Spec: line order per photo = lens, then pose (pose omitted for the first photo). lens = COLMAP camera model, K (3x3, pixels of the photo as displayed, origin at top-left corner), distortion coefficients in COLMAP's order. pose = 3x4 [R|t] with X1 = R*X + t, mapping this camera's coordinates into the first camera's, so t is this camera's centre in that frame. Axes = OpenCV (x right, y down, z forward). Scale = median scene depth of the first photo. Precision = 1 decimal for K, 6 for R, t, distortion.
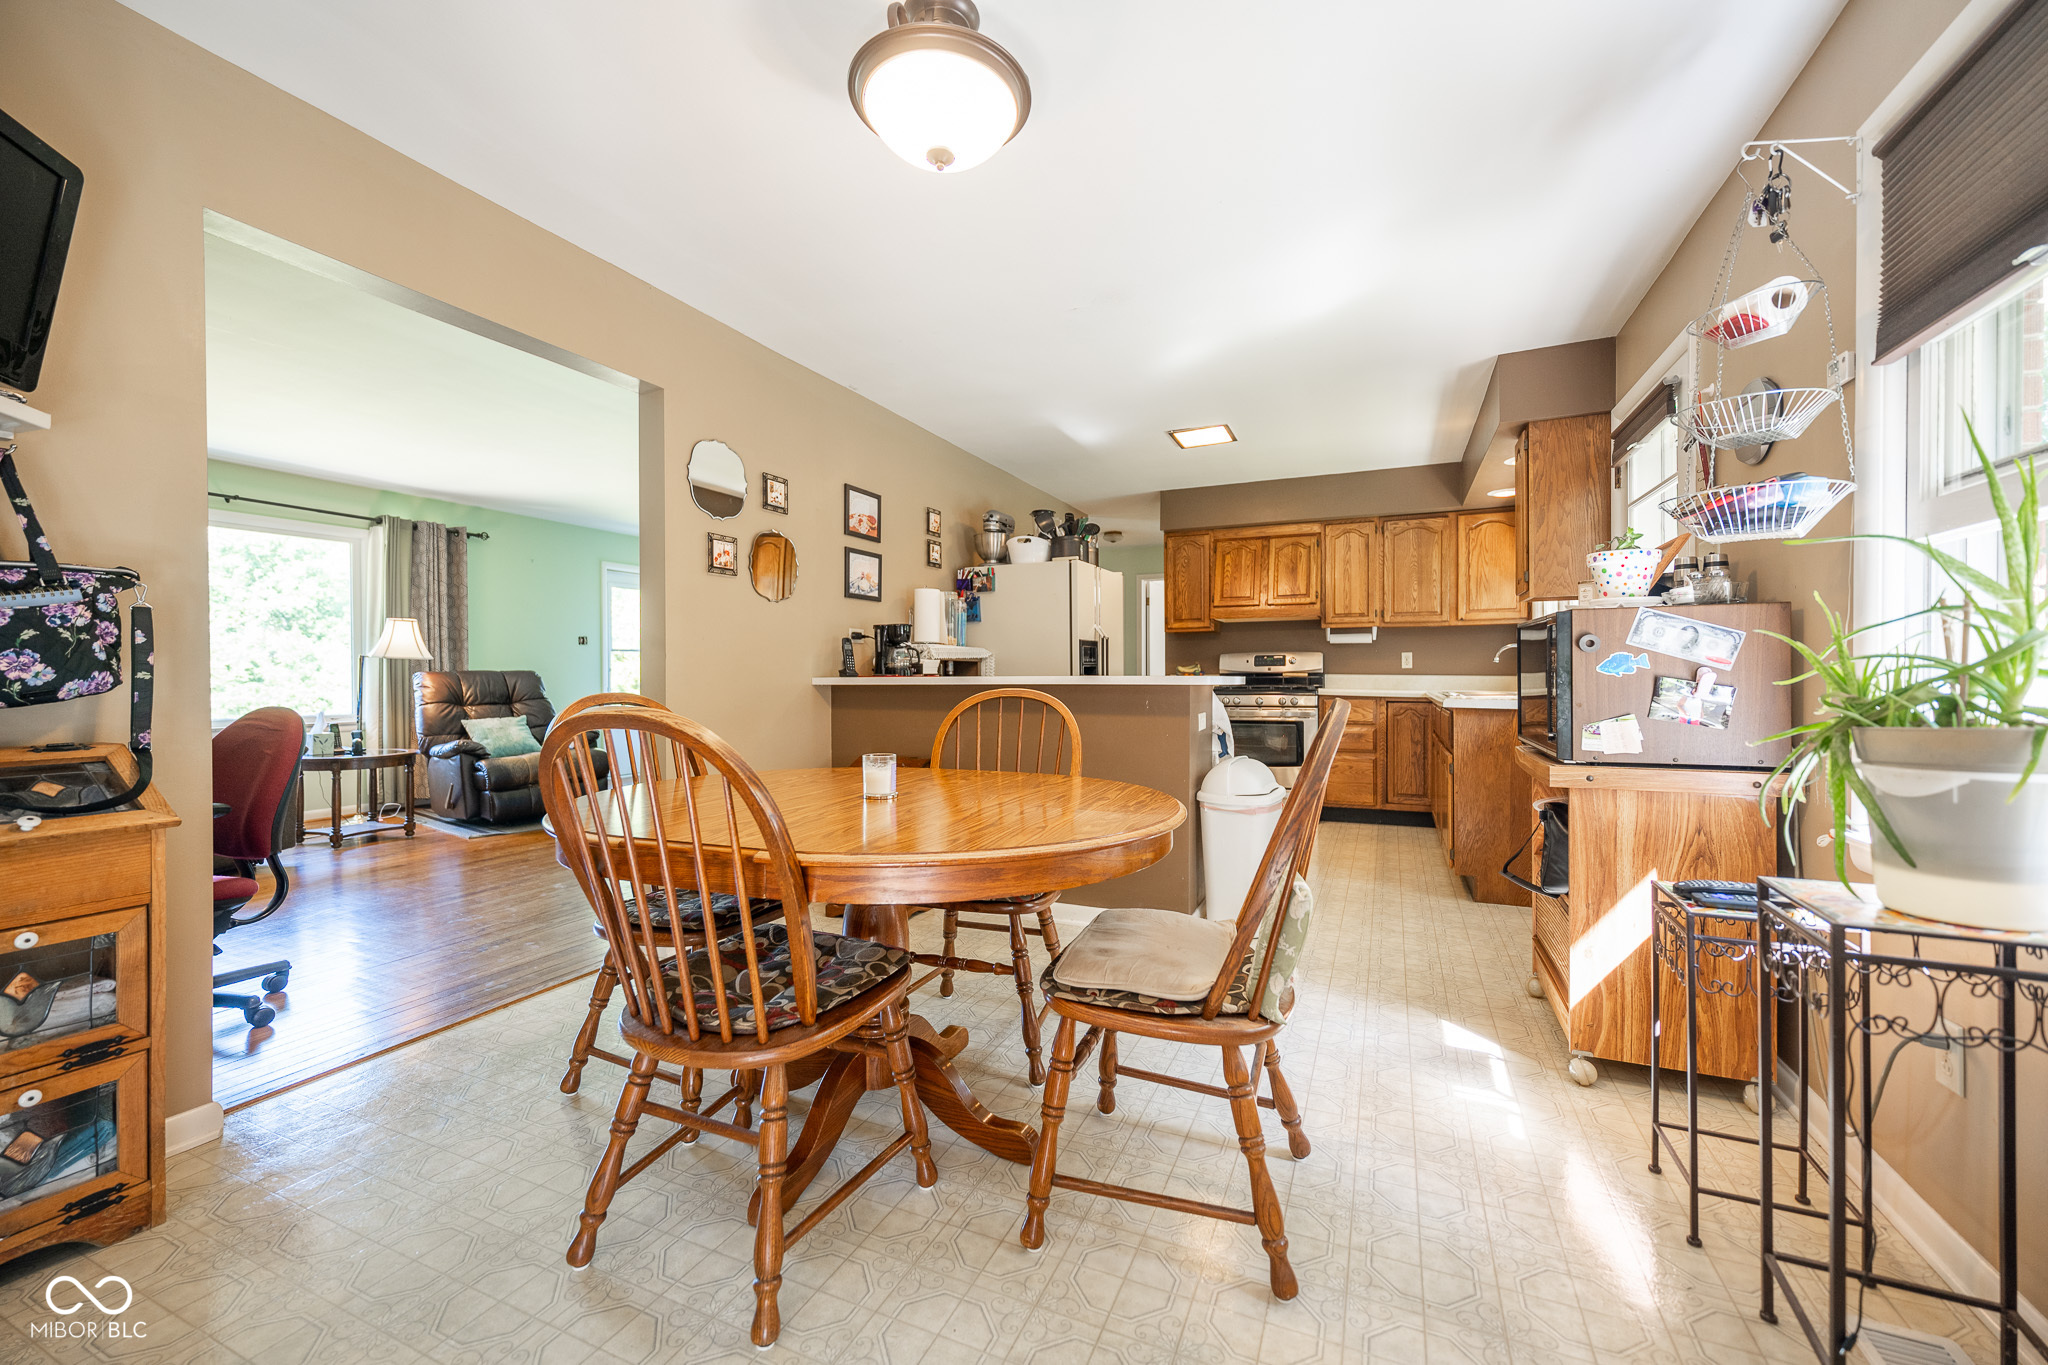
lens RADIAL K [[812.5, 0, 1023.4], [0, 812.5, 680.0], [0, 0, 1]] dist [0.000216, 0.000177]
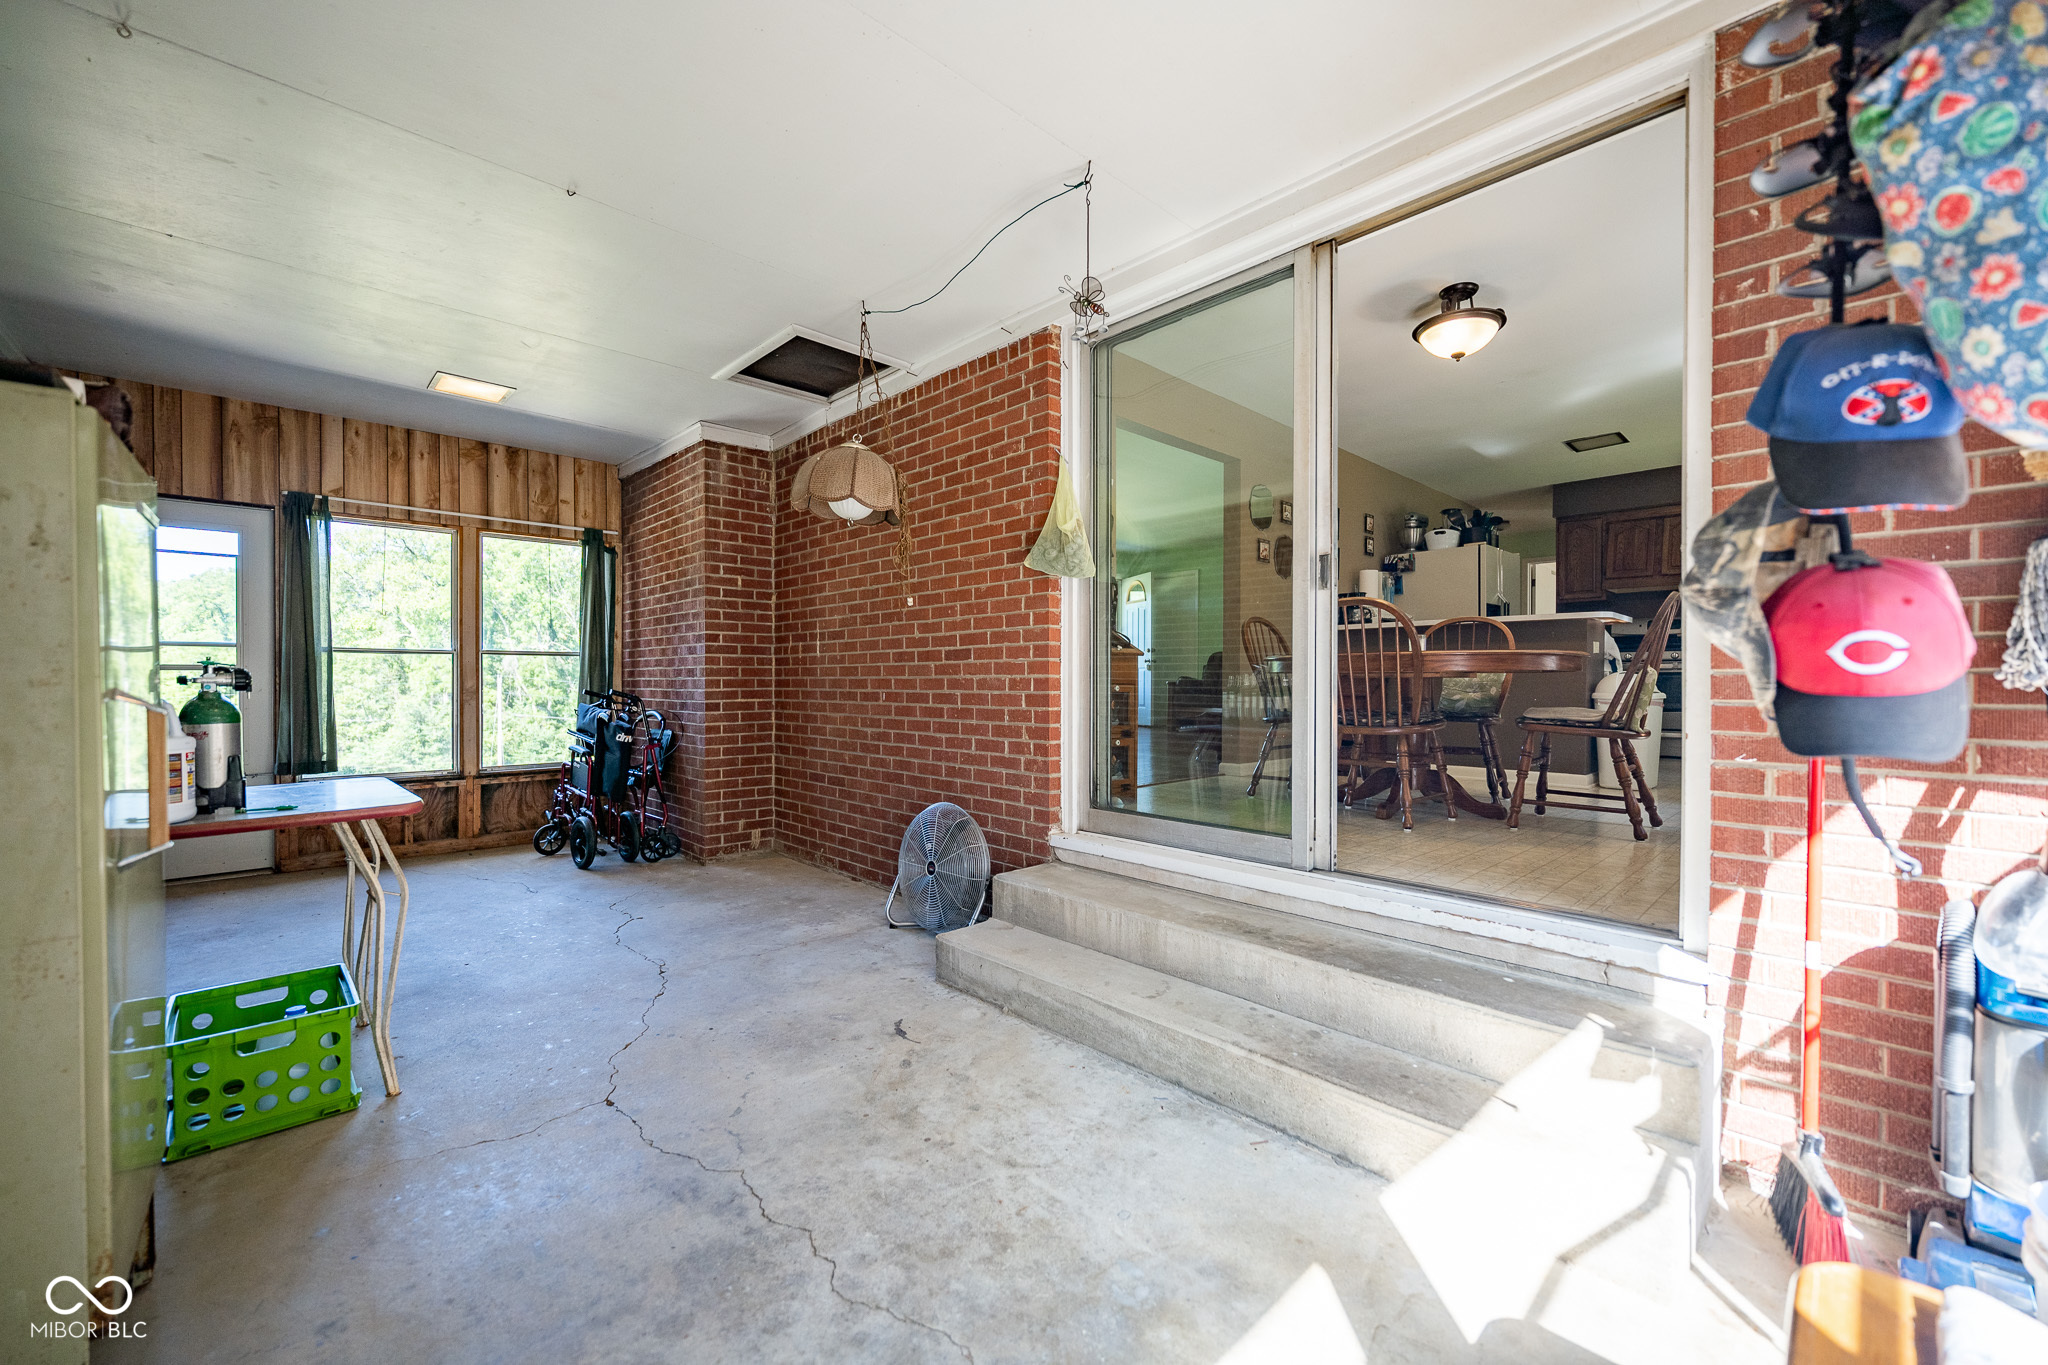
lens RADIAL K [[812.5, 0, 1022.3], [0, 812.5, 685.5], [0, 0, 1]] dist [0.000216, 0.000177]
pose [[0.924086, 0.005635, -0.382143, -0.108654], [-0.007109, 0.999972, -0.002448, 0.082123], [0.382118, 0.004979, 0.924100, -0.463090]]
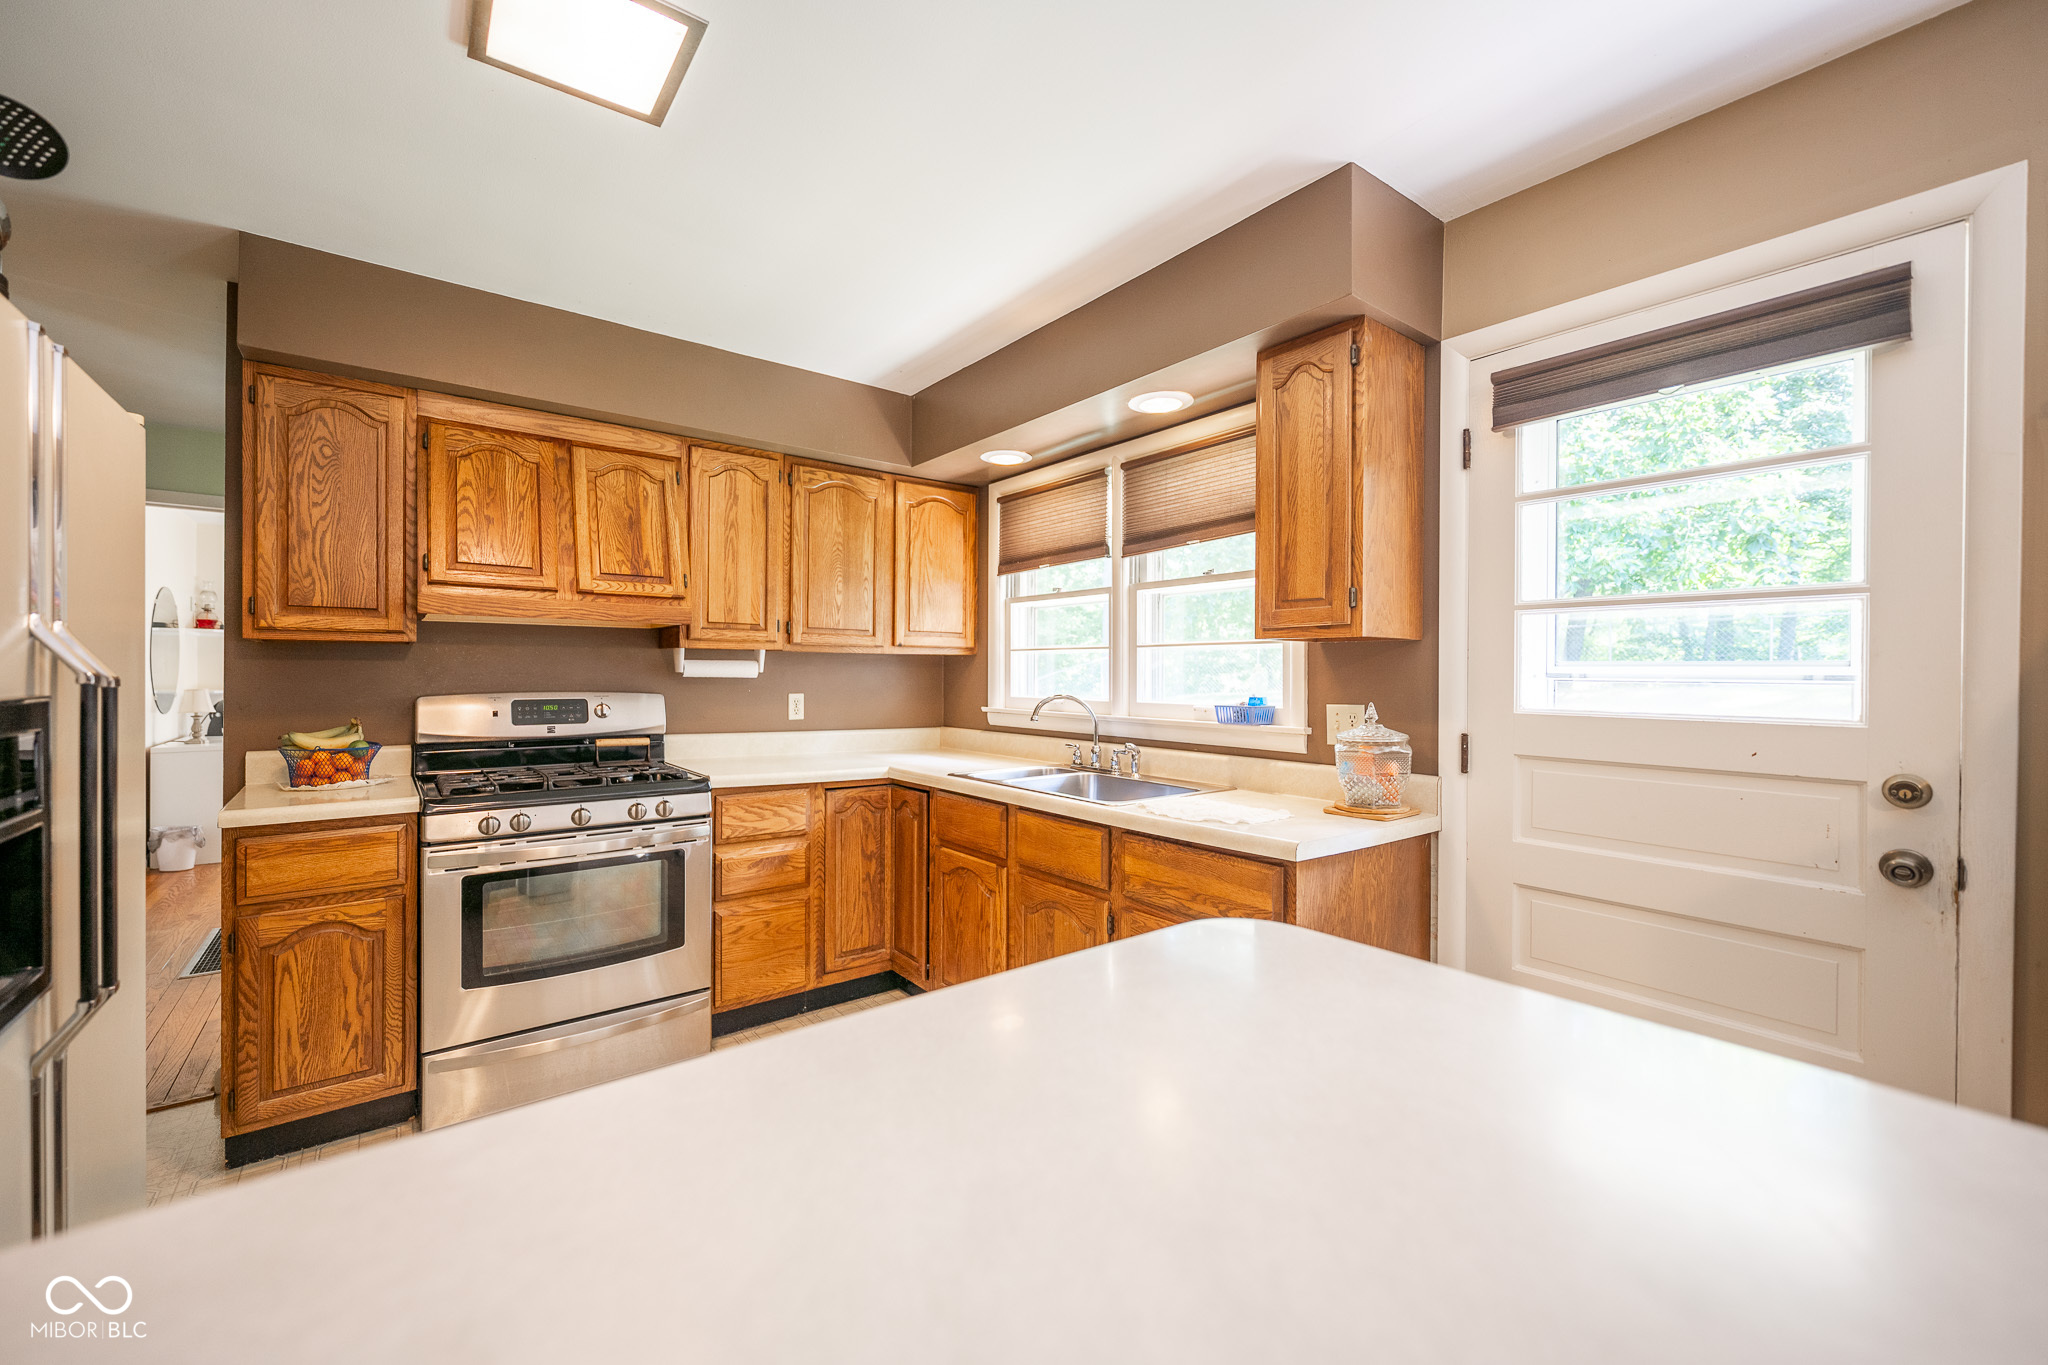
lens RADIAL K [[812.5, 0, 1023.8], [0, 812.5, 674.1], [0, 0, 1]] dist [0.000216, 0.000177]
pose [[0.466465, 0.007251, 0.884510, 0.022335], [-0.000840, 0.999970, -0.007754, -0.047346], [-0.884539, 0.002874, 0.466457, 0.620891]]
